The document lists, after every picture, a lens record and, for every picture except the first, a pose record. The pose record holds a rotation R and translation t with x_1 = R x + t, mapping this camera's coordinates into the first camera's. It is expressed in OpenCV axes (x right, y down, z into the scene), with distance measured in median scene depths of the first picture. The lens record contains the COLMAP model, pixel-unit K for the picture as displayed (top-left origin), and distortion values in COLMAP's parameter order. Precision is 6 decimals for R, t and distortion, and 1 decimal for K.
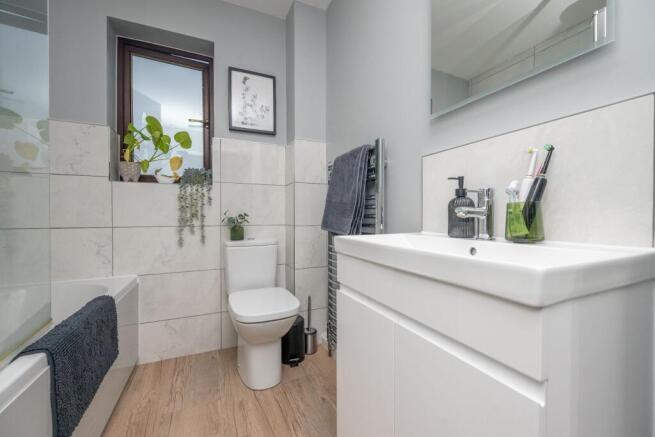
lens RADIAL K [[266.4, 0, 330.1], [0, 266.4, 219.4], [0, 0, 1]] dist [-0.006226, 0.000250]
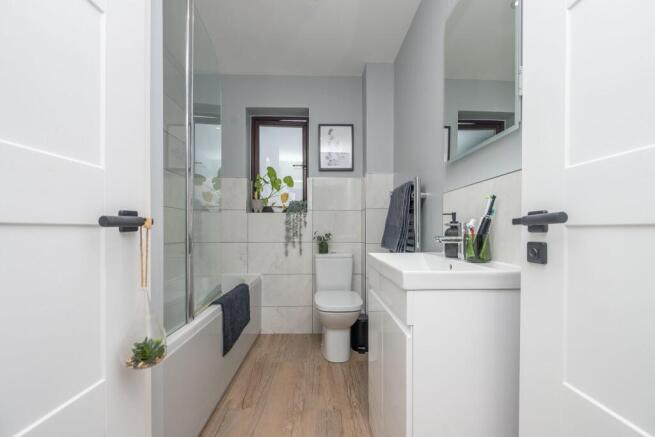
lens RADIAL K [[274.0, 0, 327.3], [0, 274.0, 230.9], [0, 0, 1]] dist [0.000049, 0.000053]
pose [[0.918200, 0.002848, -0.396106, 0.225820], [-0.005967, 0.999960, -0.006641, -0.026283], [0.396071, 0.008462, 0.918181, -0.271783]]
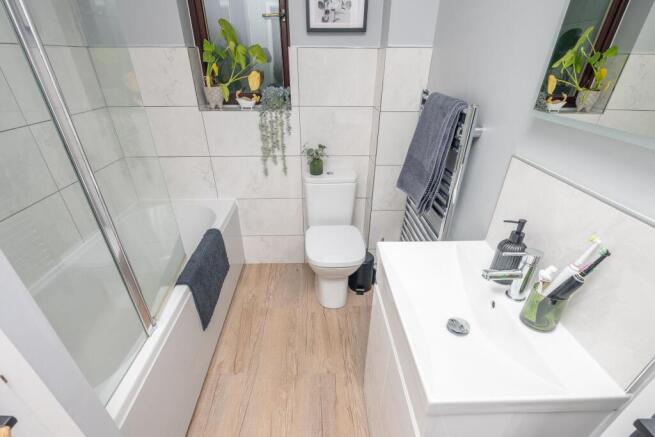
lens RADIAL K [[315.2, 0, 324.2], [0, 315.2, 261.8], [0, 0, 1]] dist [-0.002205, -0.000022]
pose [[0.919627, 0.219367, -0.325830, 0.132127], [-0.008018, 0.839830, 0.542791, -0.294809], [0.392712, -0.496552, 0.774089, -0.046681]]
